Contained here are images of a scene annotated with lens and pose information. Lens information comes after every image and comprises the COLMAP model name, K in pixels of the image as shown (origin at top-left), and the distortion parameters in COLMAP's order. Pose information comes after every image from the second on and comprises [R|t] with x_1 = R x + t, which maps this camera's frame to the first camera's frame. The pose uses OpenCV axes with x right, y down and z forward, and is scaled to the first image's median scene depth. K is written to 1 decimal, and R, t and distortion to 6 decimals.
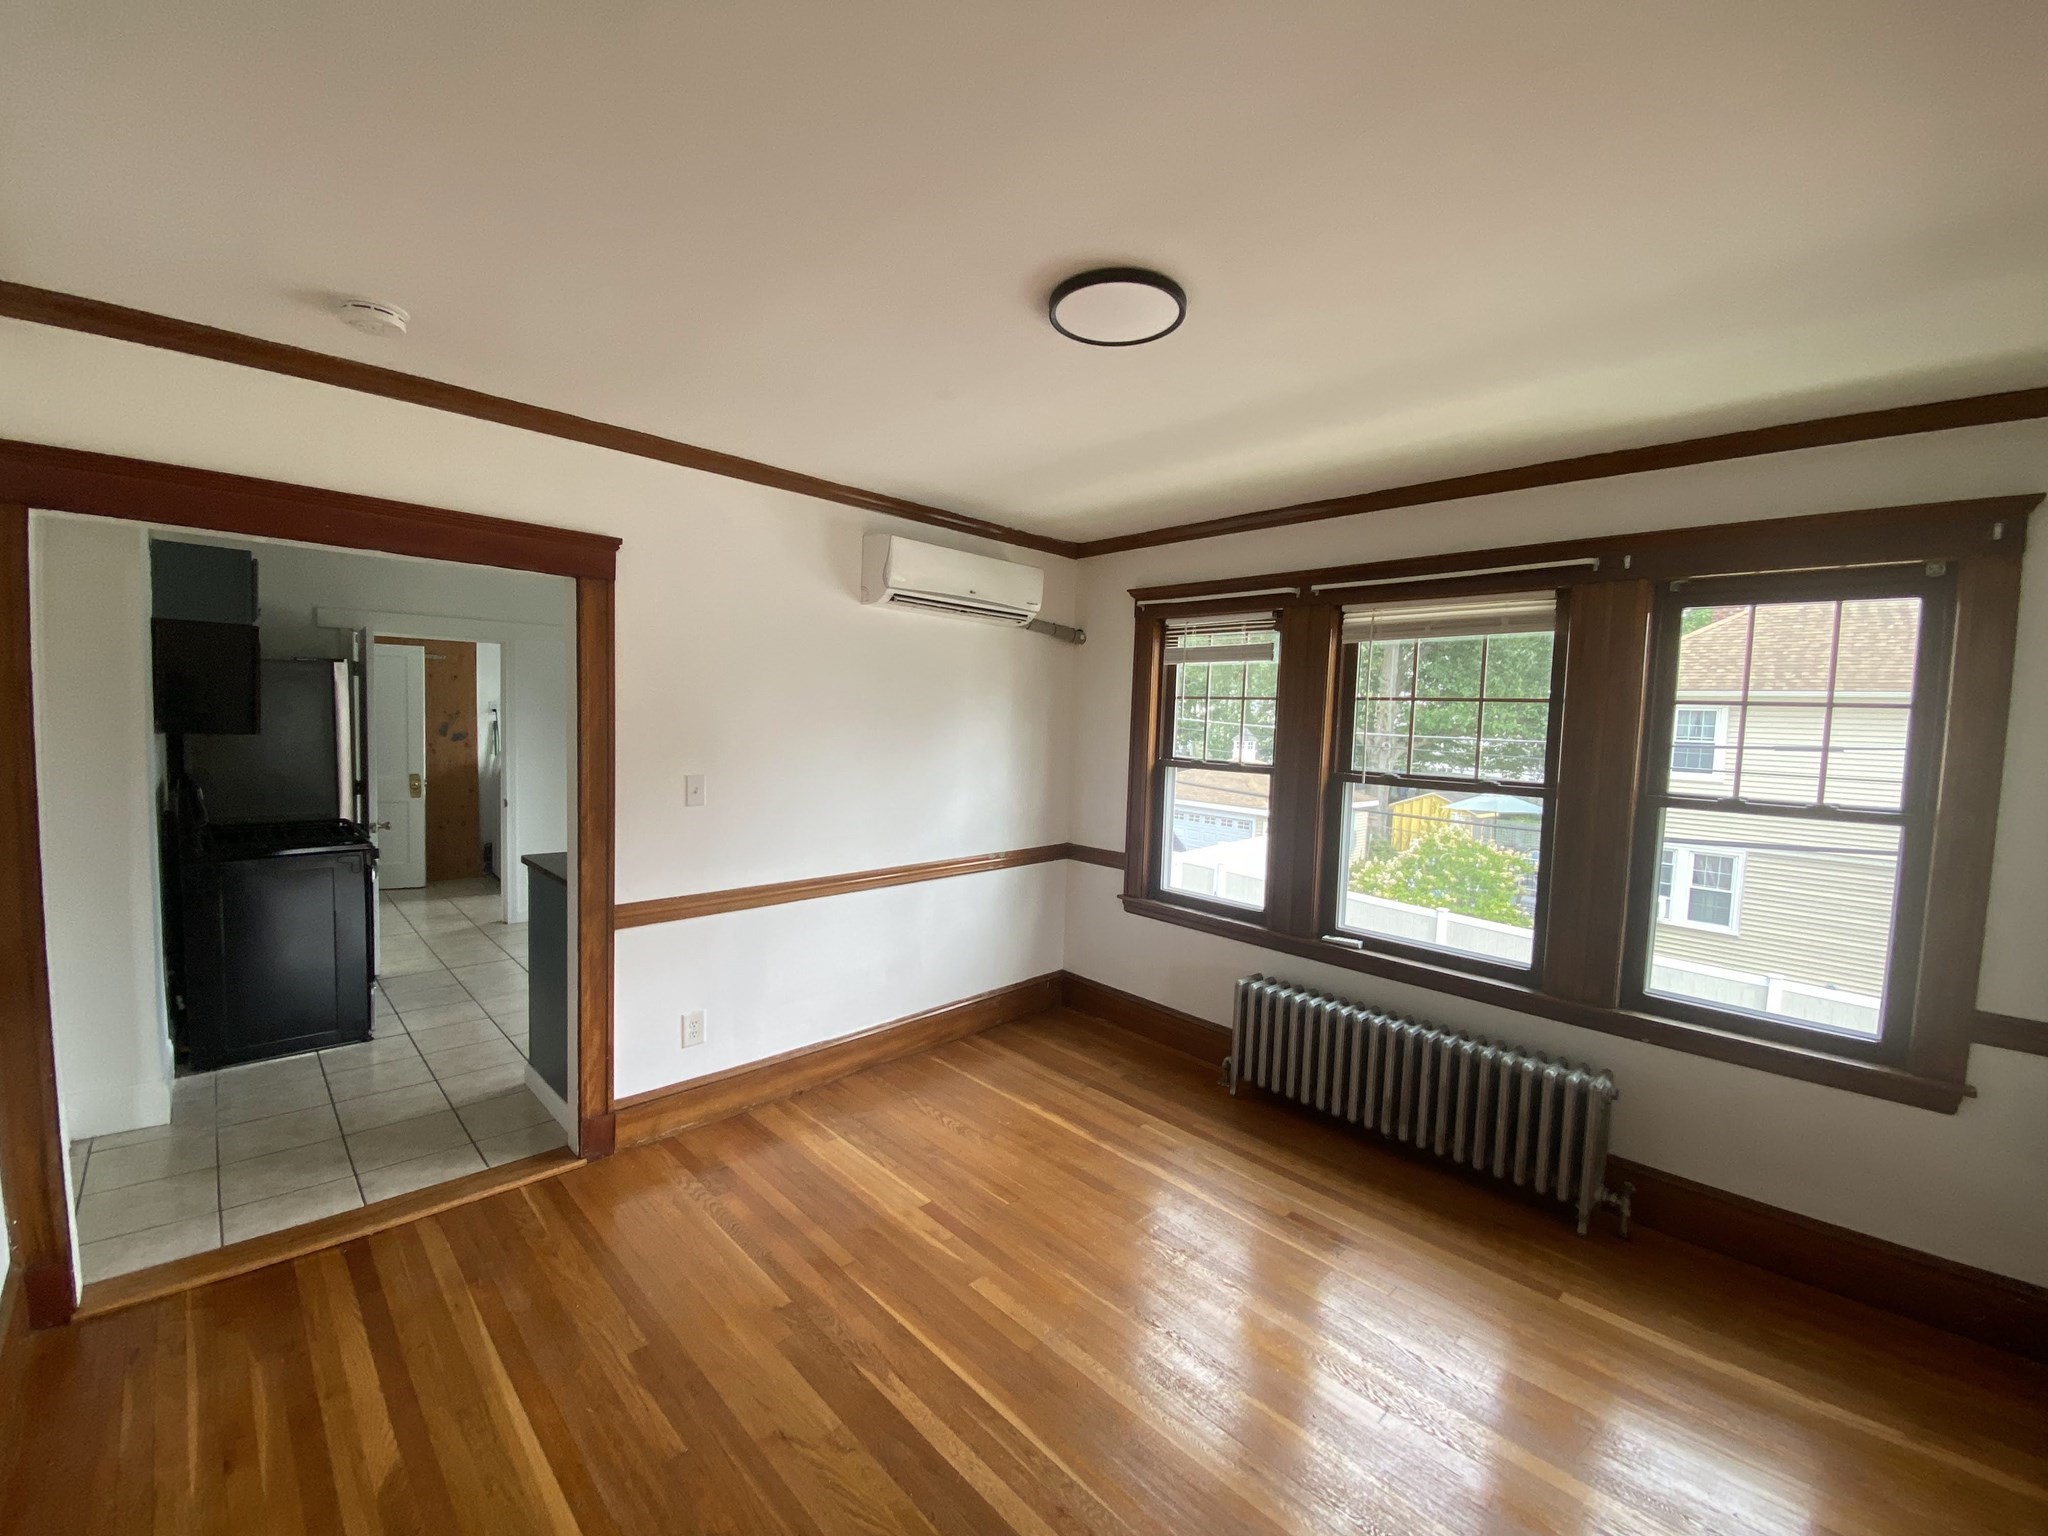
lens RADIAL K [[834.1, 0, 1023.3], [0, 834.1, 766.4], [0, 0, 1]] dist [0.054781, -0.040558]
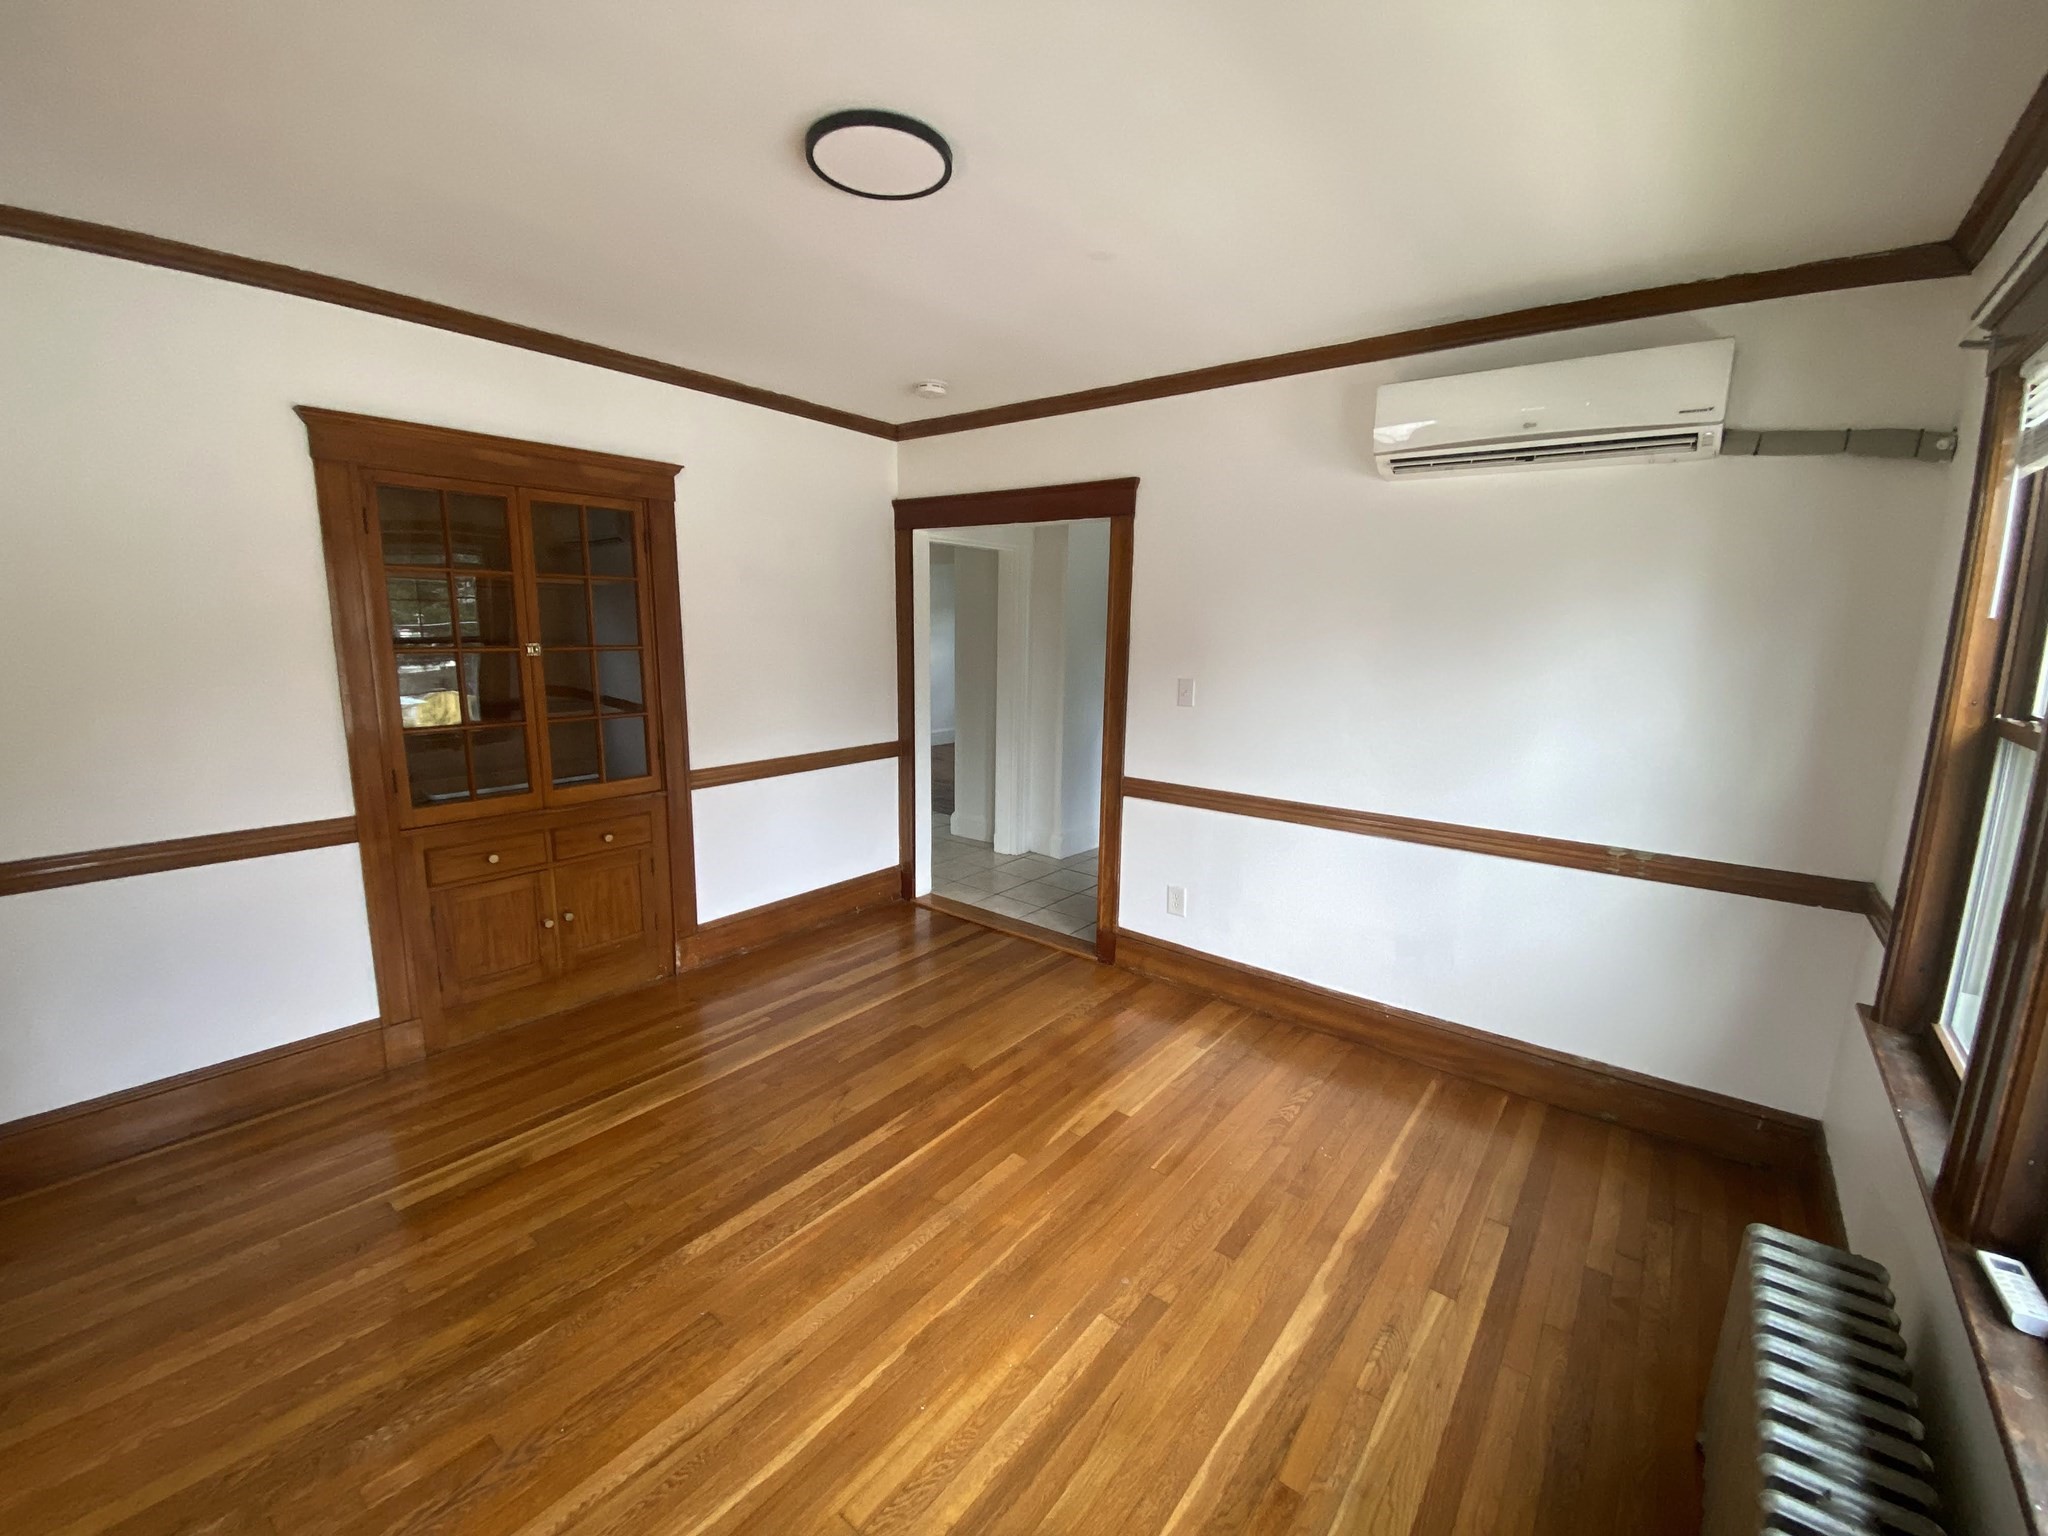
lens RADIAL K [[834.1, 0, 1023.3], [0, 834.1, 766.4], [0, 0, 1]] dist [0.054781, -0.040558]
pose [[0.123365, 0.138032, -0.982715, 0.745923], [-0.076191, 0.988673, 0.129305, -0.001477], [0.989432, 0.058922, 0.132484, 0.698063]]
